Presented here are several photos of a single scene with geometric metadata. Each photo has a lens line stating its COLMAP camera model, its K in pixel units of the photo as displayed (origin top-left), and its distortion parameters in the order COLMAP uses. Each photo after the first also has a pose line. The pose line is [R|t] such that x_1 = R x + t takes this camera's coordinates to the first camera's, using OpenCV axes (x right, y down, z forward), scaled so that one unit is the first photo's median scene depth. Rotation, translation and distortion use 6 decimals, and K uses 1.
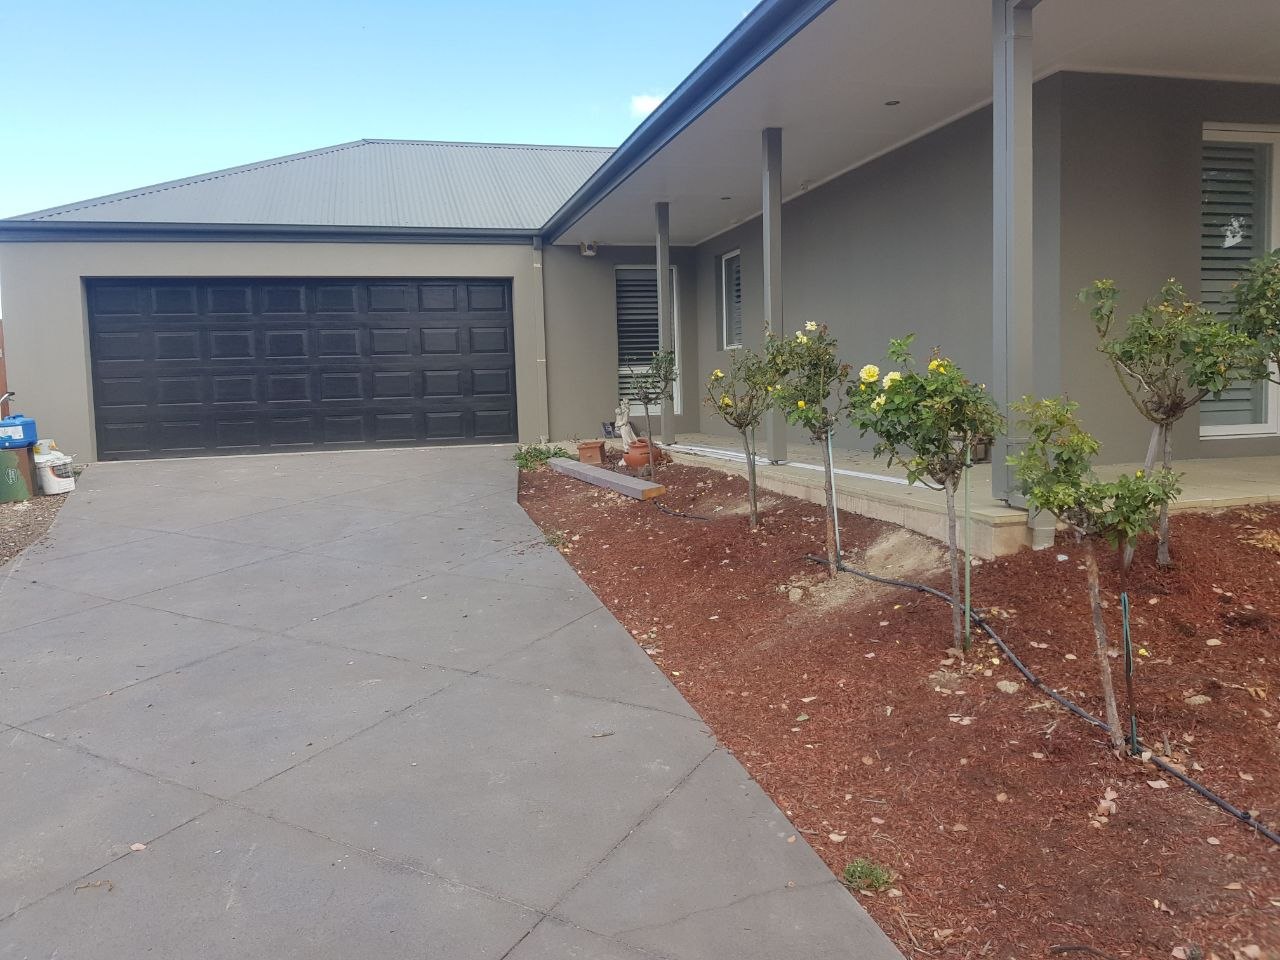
lens RADIAL K [[991.7, 0, 646.0], [0, 991.7, 437.0], [0, 0, 1]] dist [0.054822, -0.110398]
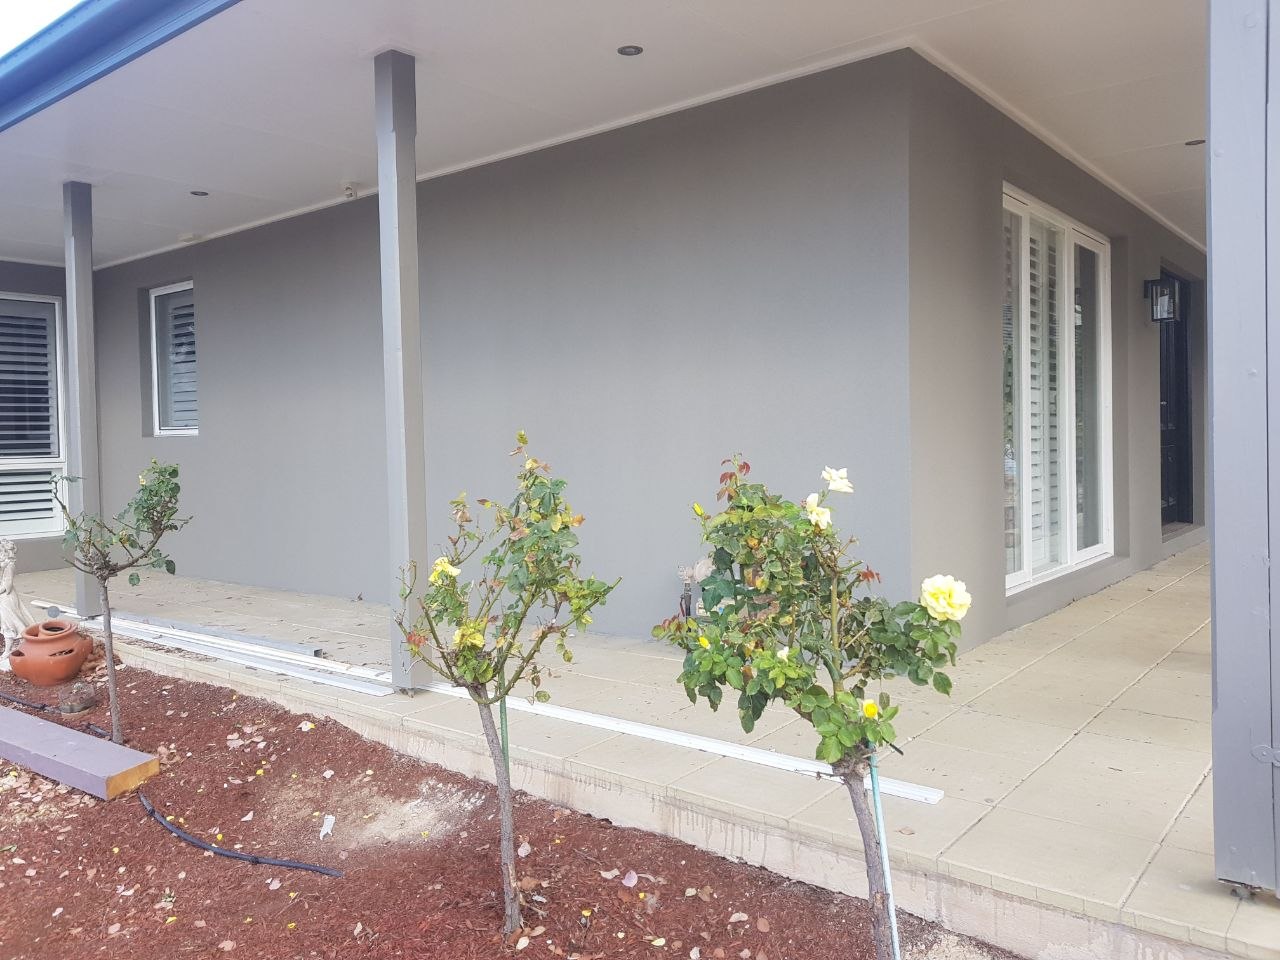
lens RADIAL K [[991.7, 0, 646.0], [0, 991.7, 437.0], [0, 0, 1]] dist [0.054822, -0.110398]
pose [[0.807620, 0.012968, 0.589560, -0.070546], [0.023336, 0.998272, -0.053924, -0.068121], [-0.589241, 0.057308, 0.805922, 0.459276]]
